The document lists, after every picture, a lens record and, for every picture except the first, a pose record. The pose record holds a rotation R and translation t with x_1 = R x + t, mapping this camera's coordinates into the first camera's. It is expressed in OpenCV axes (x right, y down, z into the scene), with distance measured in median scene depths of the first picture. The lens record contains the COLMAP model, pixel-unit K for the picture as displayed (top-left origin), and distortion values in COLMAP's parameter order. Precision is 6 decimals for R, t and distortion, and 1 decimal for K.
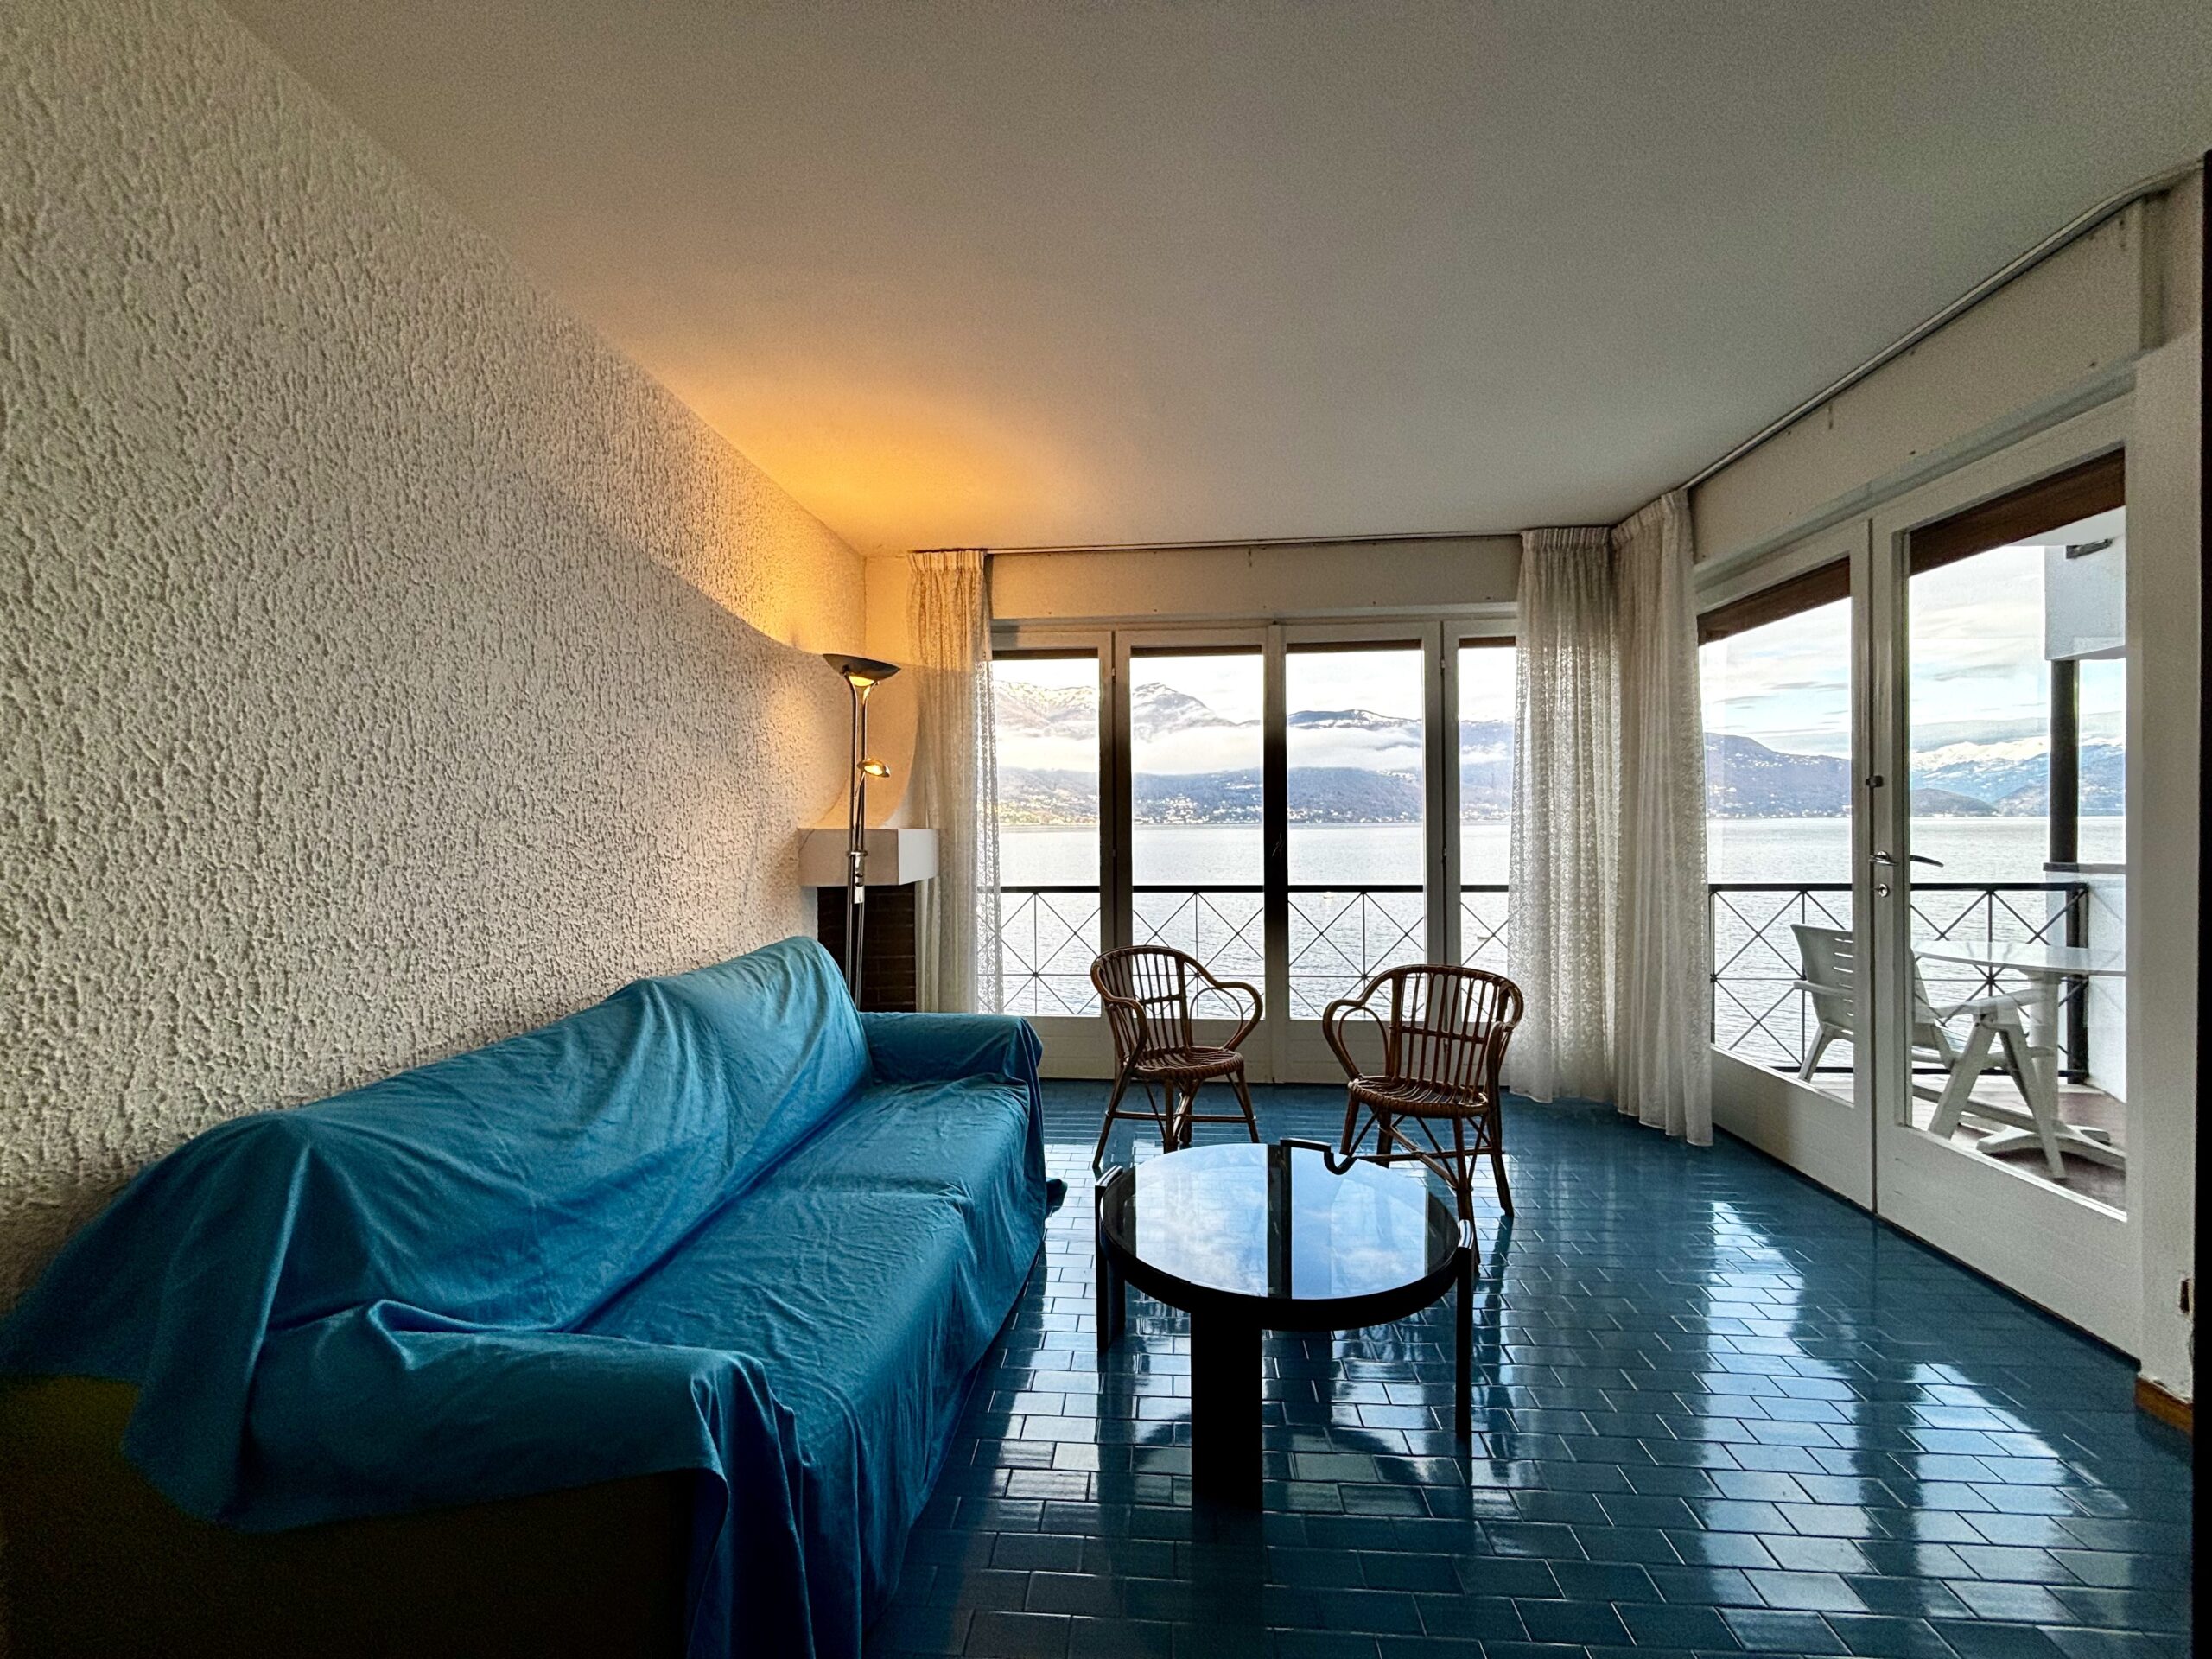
lens RADIAL K [[886.3, 0, 1100.4], [0, 886.3, 828.5], [0, 0, 1]] dist [0.001017, -0.000312]
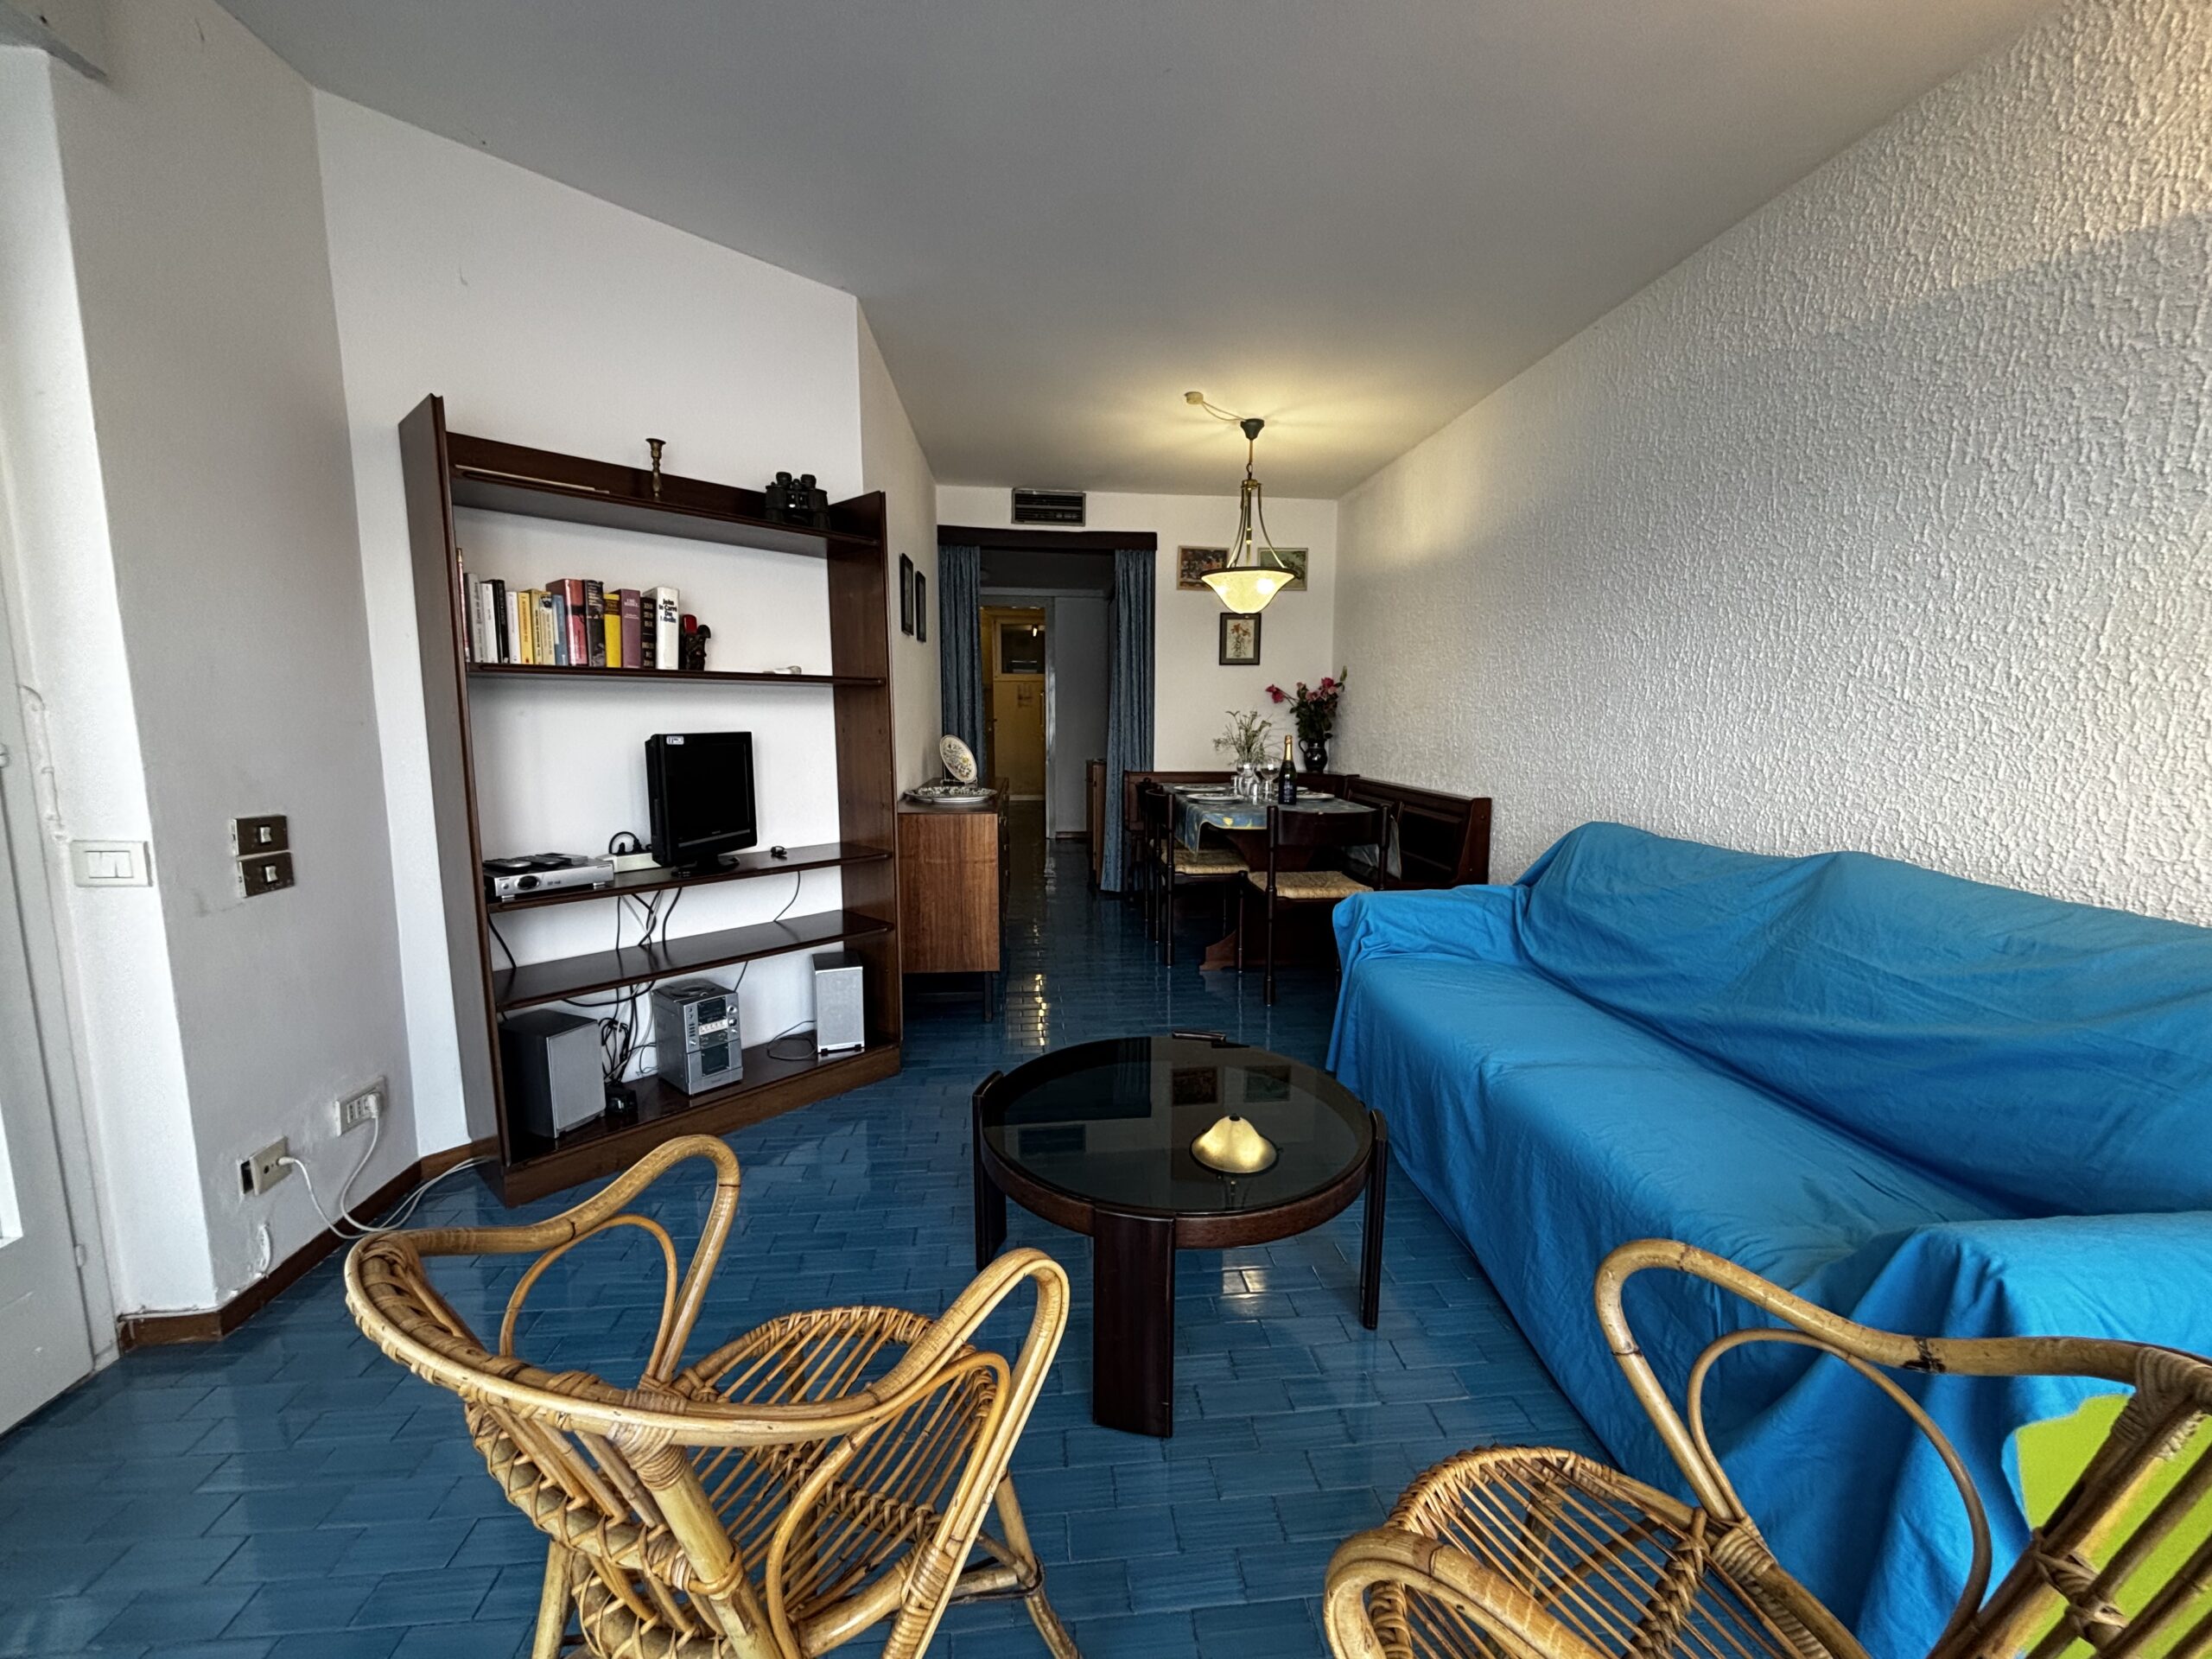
lens RADIAL K [[889.3, 0, 1106.0], [0, 889.3, 829.5], [0, 0, 1]] dist [-0.001655, -0.001031]
pose [[-0.984989, 0.027643, -0.170387, 0.271058], [0.004695, 0.991019, 0.133637, 0.015775], [0.172551, 0.130831, -0.976273, 1.211278]]
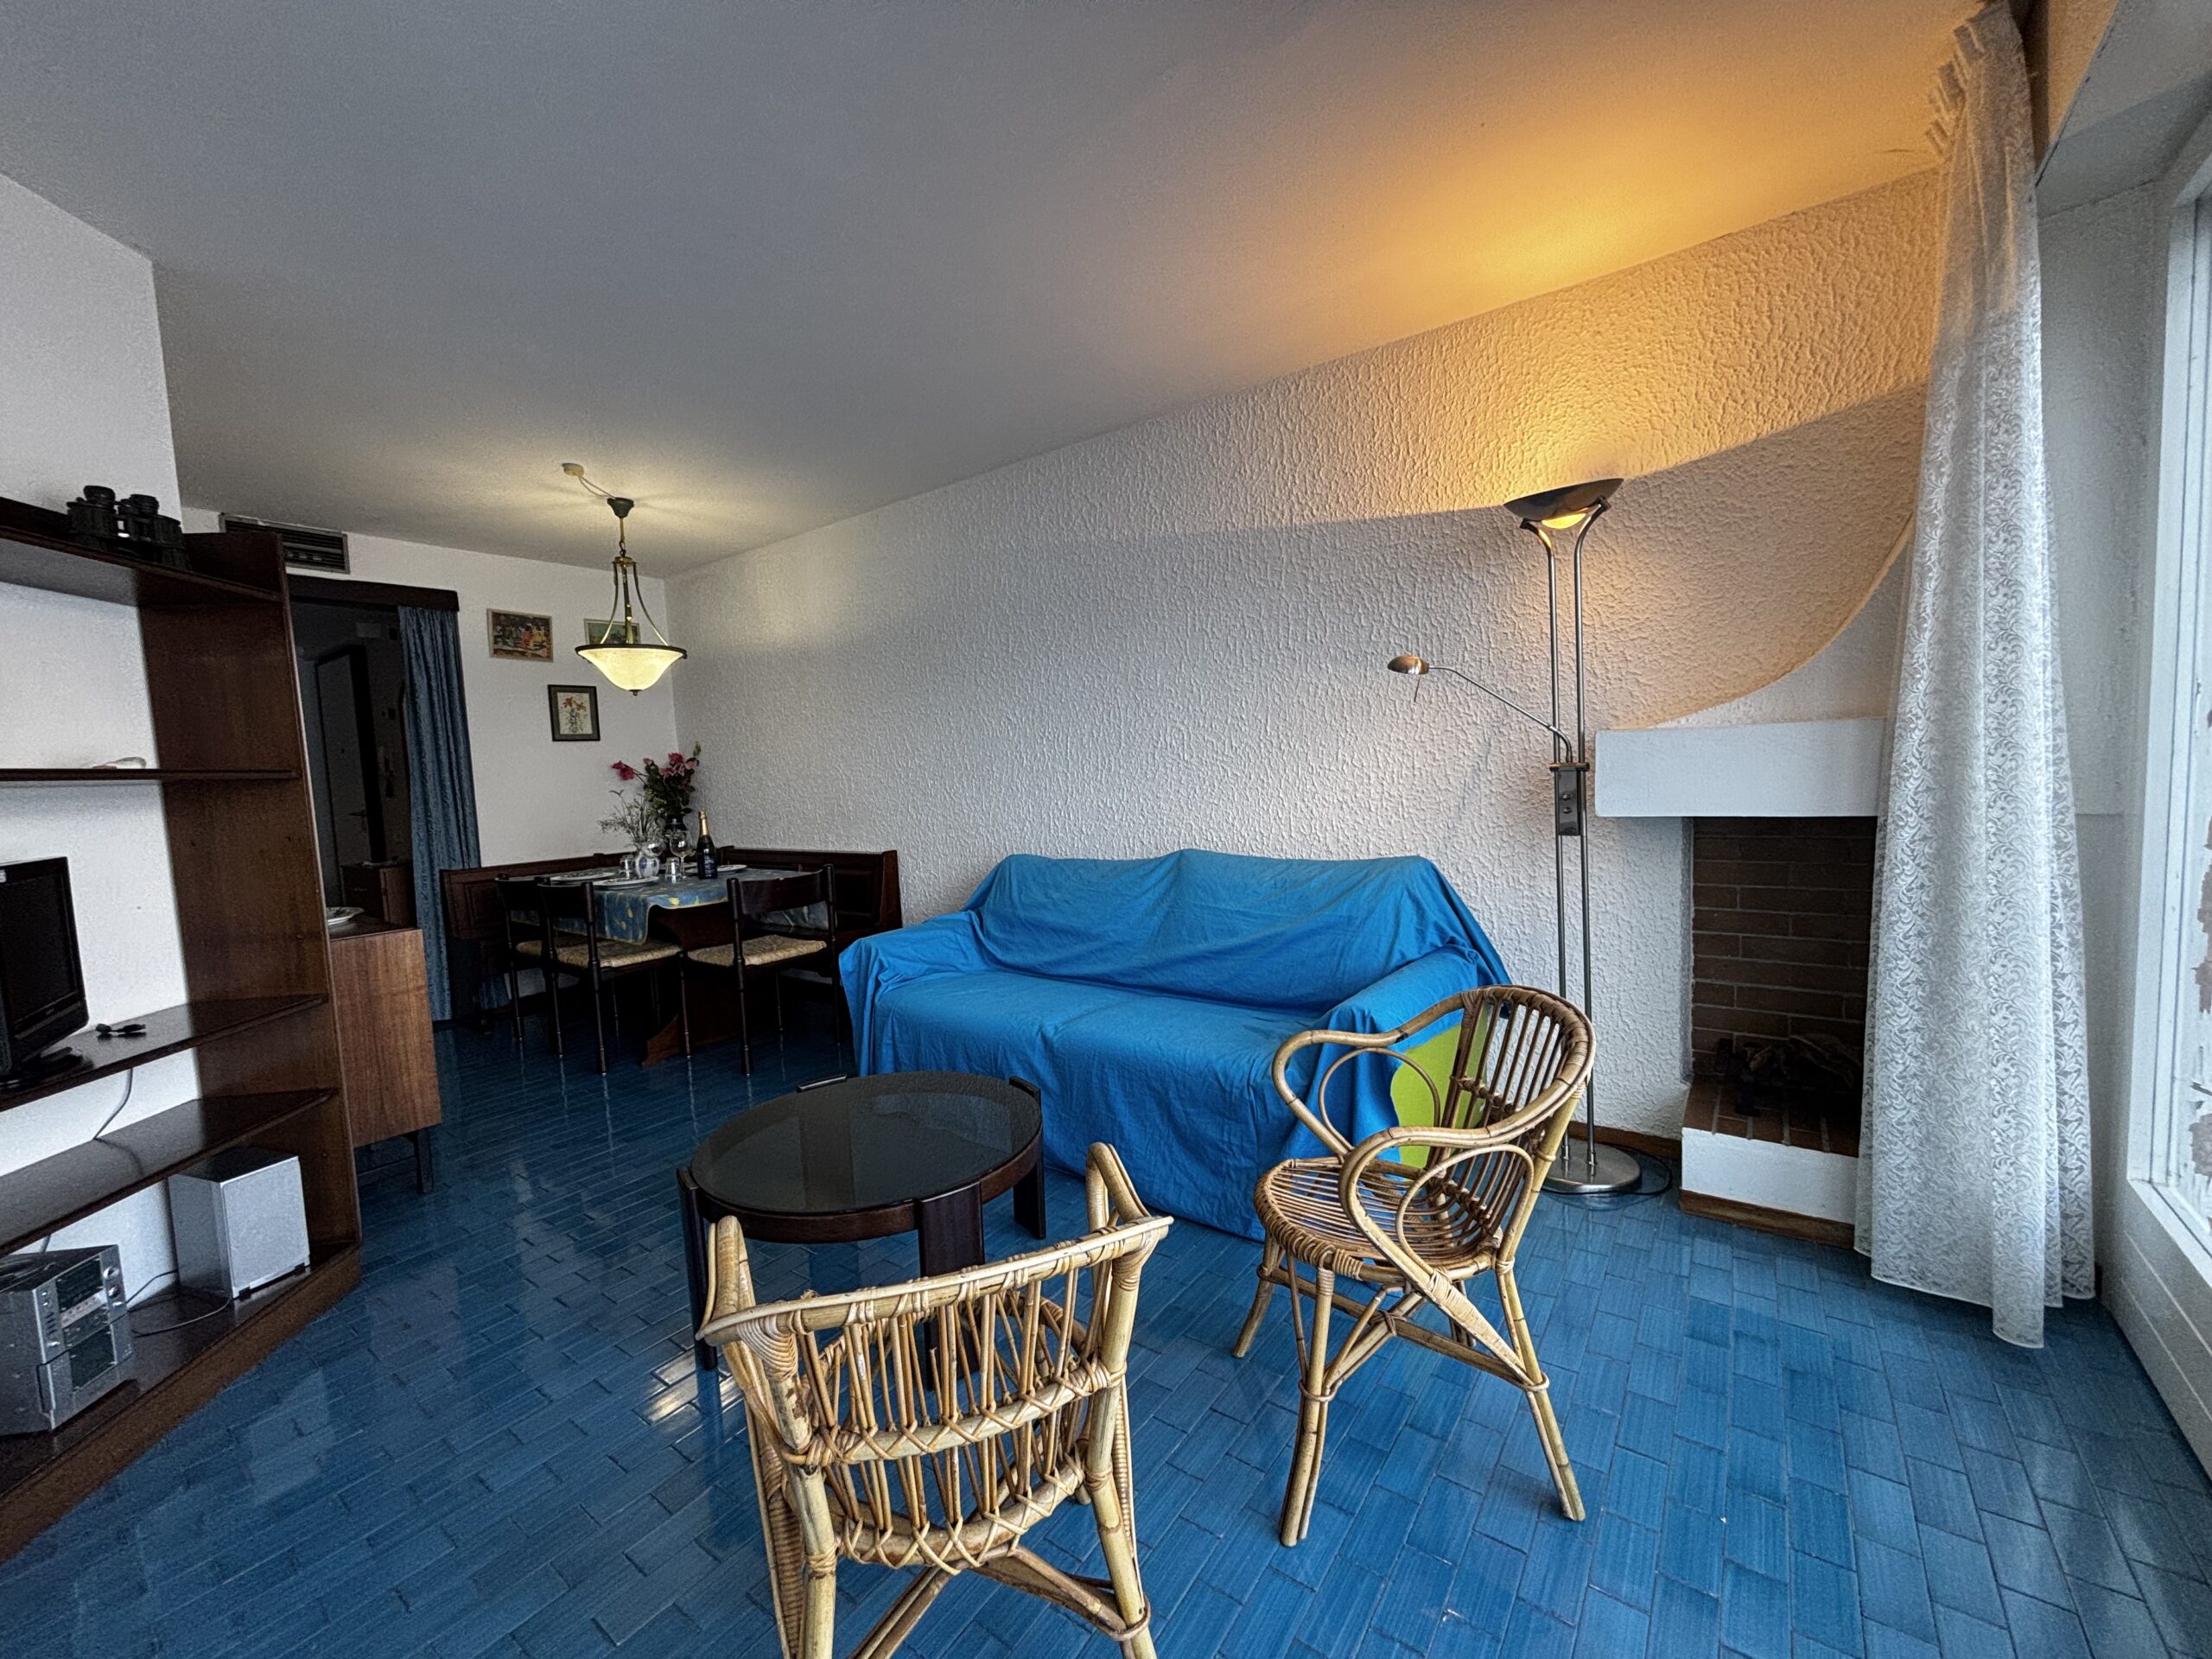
lens RADIAL K [[882.0, 0, 1108.1], [0, 882.0, 831.4], [0, 0, 1]] dist [0.000881, -0.000457]
pose [[-0.526442, 0.096040, -0.844769, 0.590057], [0.047366, 0.995369, 0.083644, 0.002655], [0.848891, 0.004021, -0.528553, 1.173745]]
